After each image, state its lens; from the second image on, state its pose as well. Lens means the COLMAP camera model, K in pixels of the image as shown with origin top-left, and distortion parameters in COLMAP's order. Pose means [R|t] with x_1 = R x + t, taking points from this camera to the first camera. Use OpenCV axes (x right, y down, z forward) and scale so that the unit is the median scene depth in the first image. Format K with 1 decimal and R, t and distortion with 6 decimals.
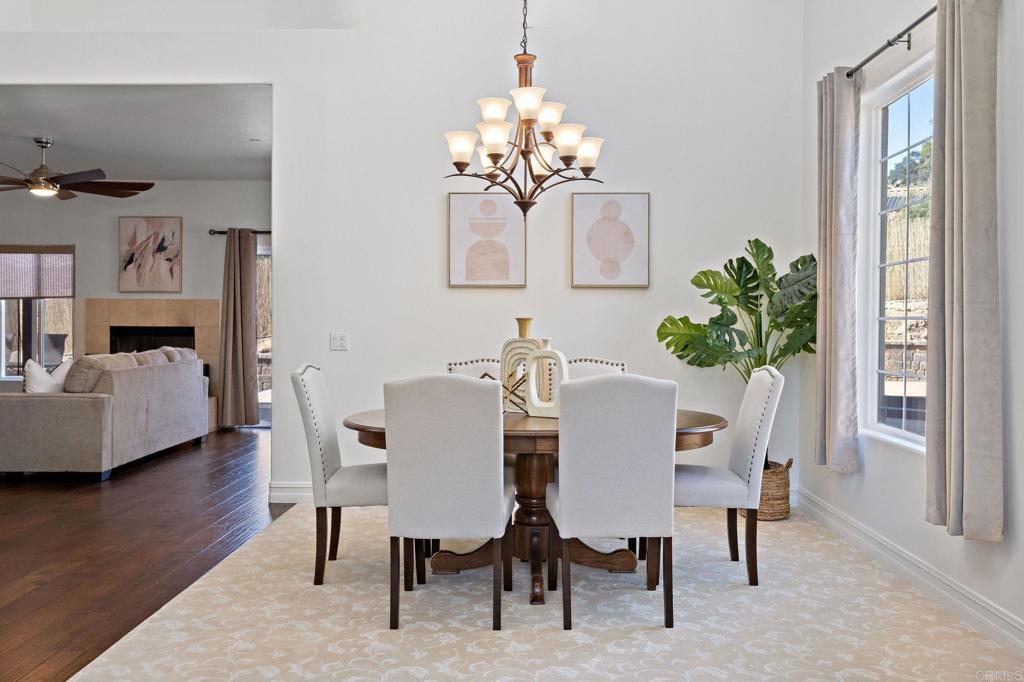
lens RADIAL K [[847.9, 0, 532.6], [0, 847.9, 315.6], [0, 0, 1]] dist [0.000360, -0.000626]
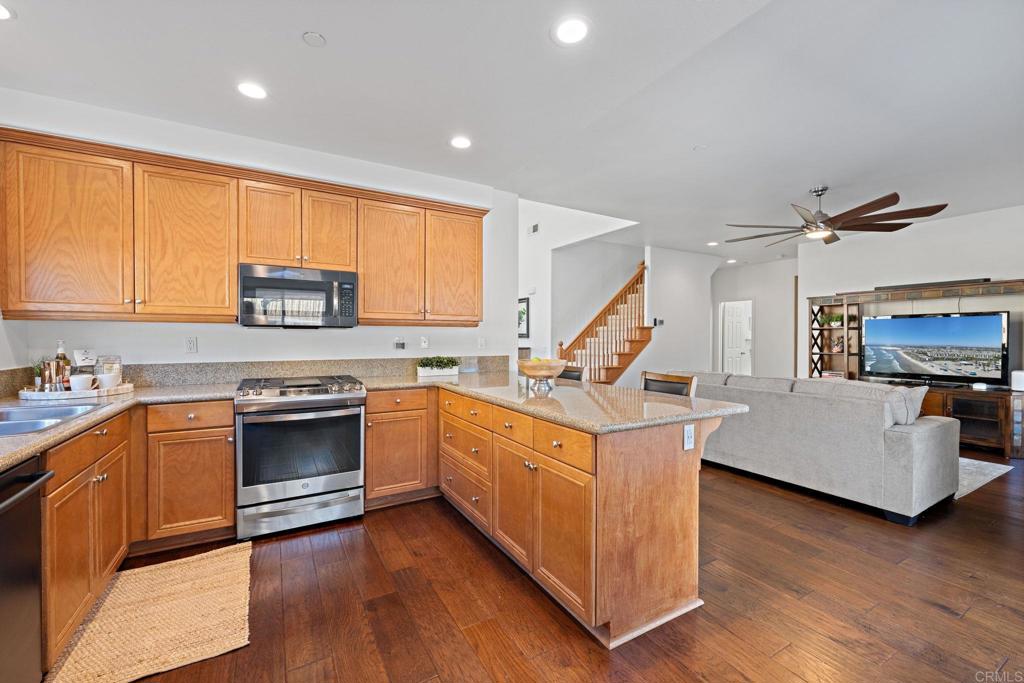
lens RADIAL K [[418.8, 0, 512.0], [0, 418.8, 341.5], [0, 0, 1]] dist [-0.001186, 0.000269]
pose [[-0.868443, -0.000160, -0.495789, 0.092256], [-0.001224, 0.999998, 0.001822, -0.001029], [0.495788, 0.002190, -0.868441, 1.704693]]
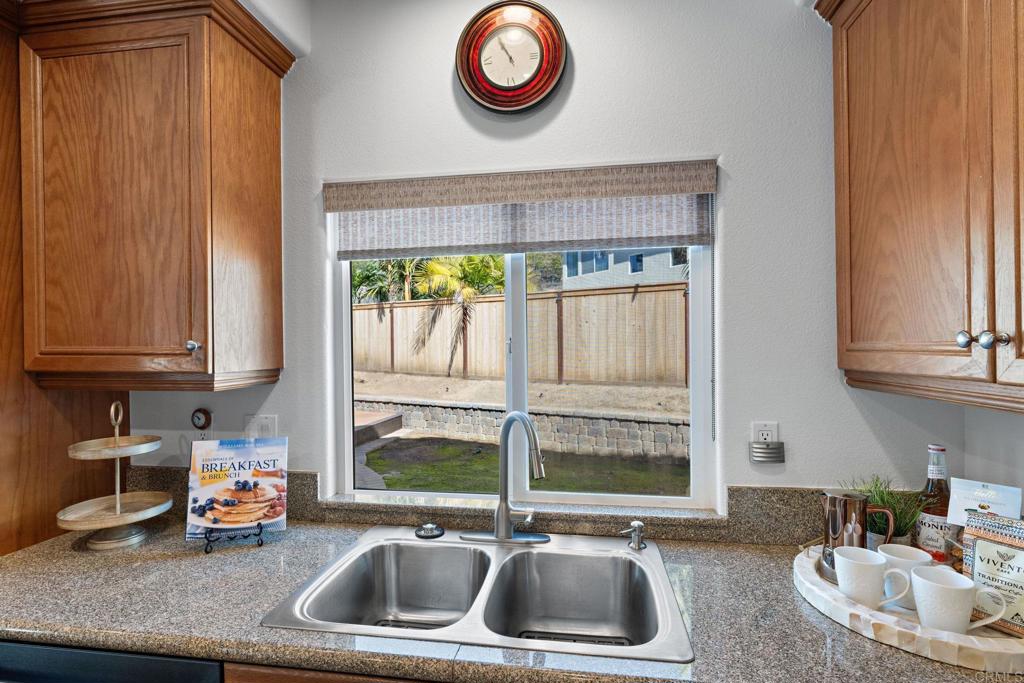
lens RADIAL K [[505.3, 0, 512.5], [0, 505.3, 348.3], [0, 0, 1]] dist [-0.001222, -0.000192]
pose [[0.157836, -0.008810, 0.987426, 0.056804], [0.000960, 0.999961, 0.008768, -0.043031], [-0.987465, -0.000436, 0.157838, 1.205411]]
